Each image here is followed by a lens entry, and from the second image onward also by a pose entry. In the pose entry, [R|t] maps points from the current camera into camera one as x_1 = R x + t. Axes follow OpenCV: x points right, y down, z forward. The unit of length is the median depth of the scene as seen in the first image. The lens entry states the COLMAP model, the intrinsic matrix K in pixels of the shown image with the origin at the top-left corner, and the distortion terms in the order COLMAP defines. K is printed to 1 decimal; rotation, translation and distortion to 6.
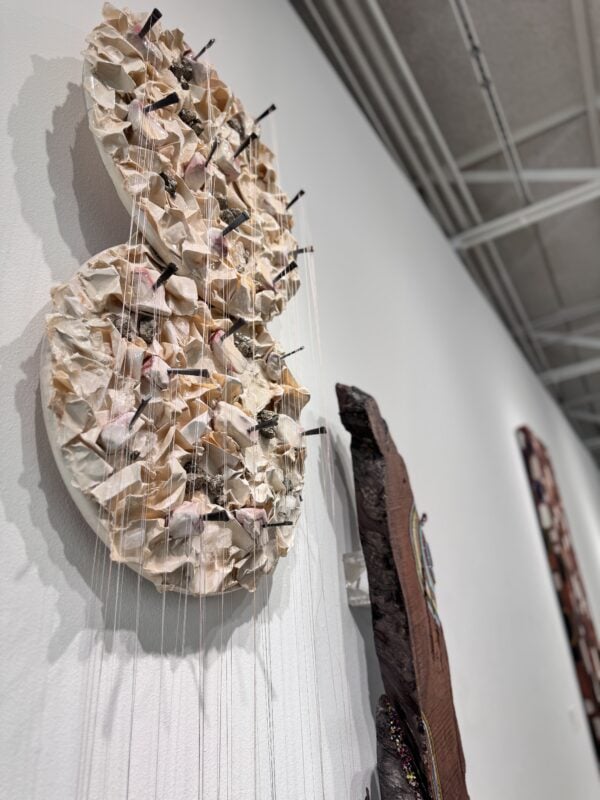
lens RADIAL K [[565.6, 0, 294.2], [0, 565.6, 405.0], [0, 0, 1]] dist [0.046220, -0.090843]
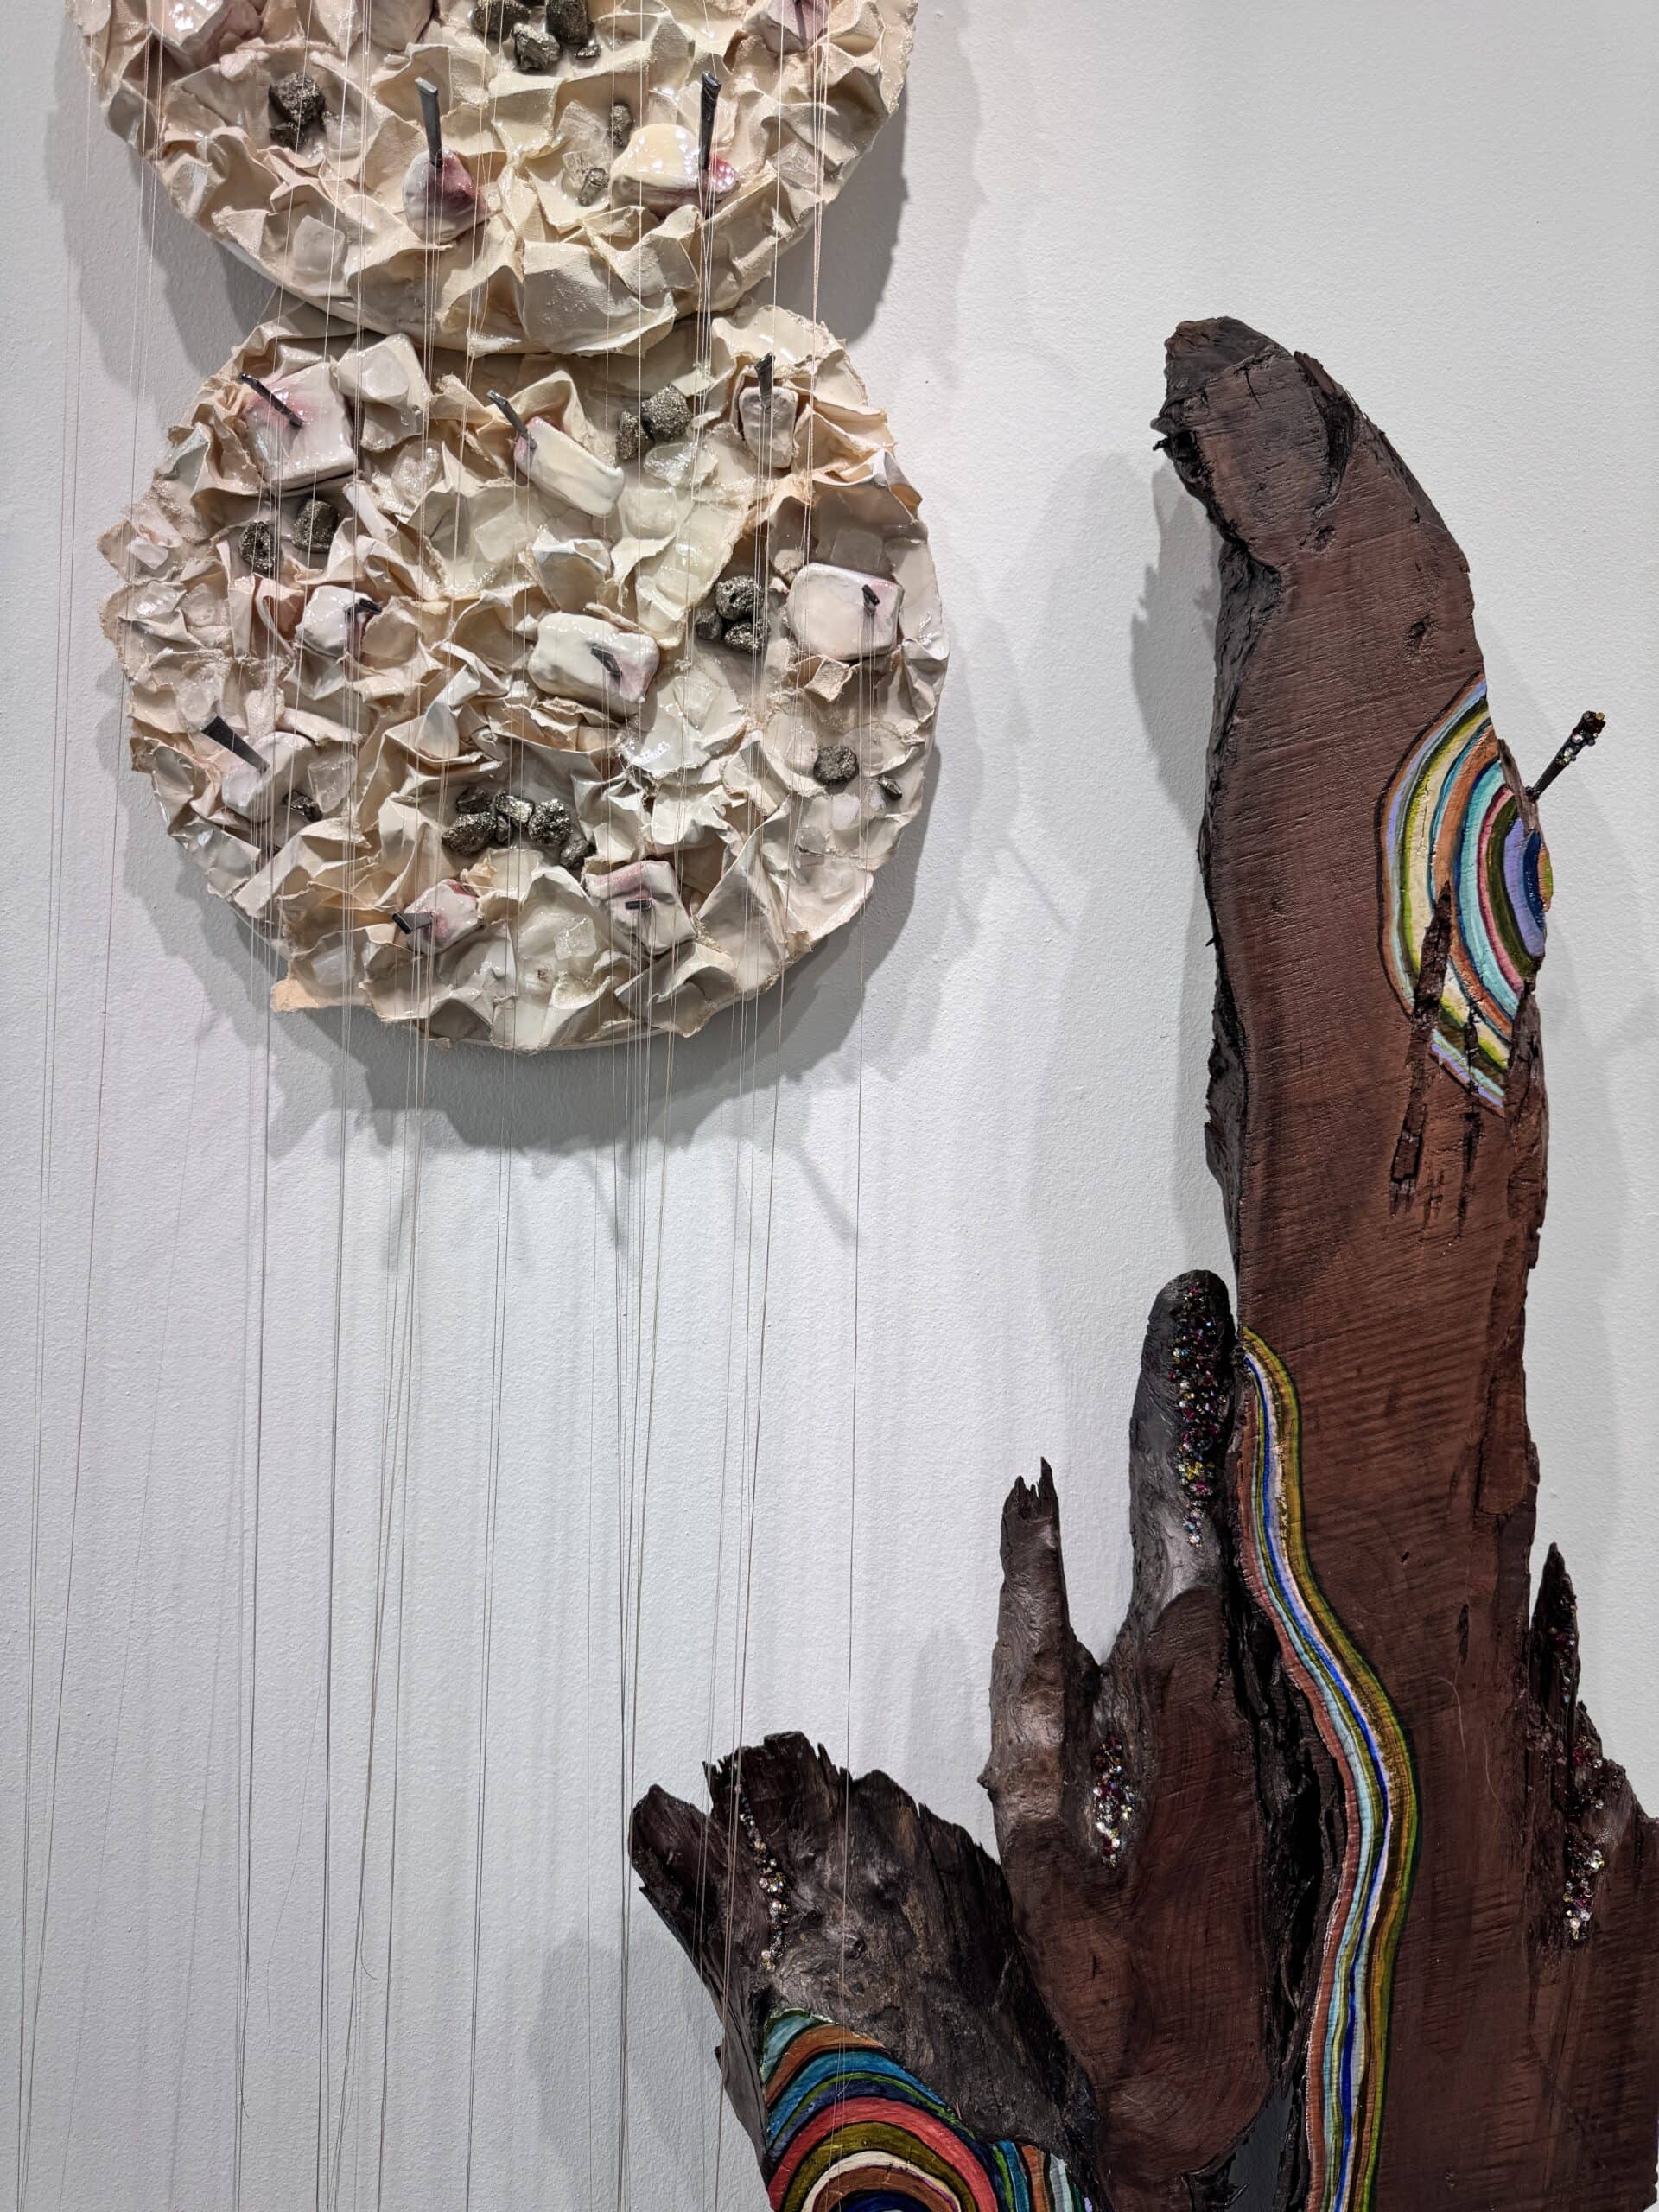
lens RADIAL K [[1564.0, 0, 830.6], [0, 1564.0, 1103.5], [0, 0, 1]] dist [0.046220, -0.090843]
pose [[0.601924, 0.090475, -0.793412, 1.148340], [0.300797, 0.894691, 0.330225, -0.005661], [0.739736, -0.437426, 0.511321, 0.480120]]
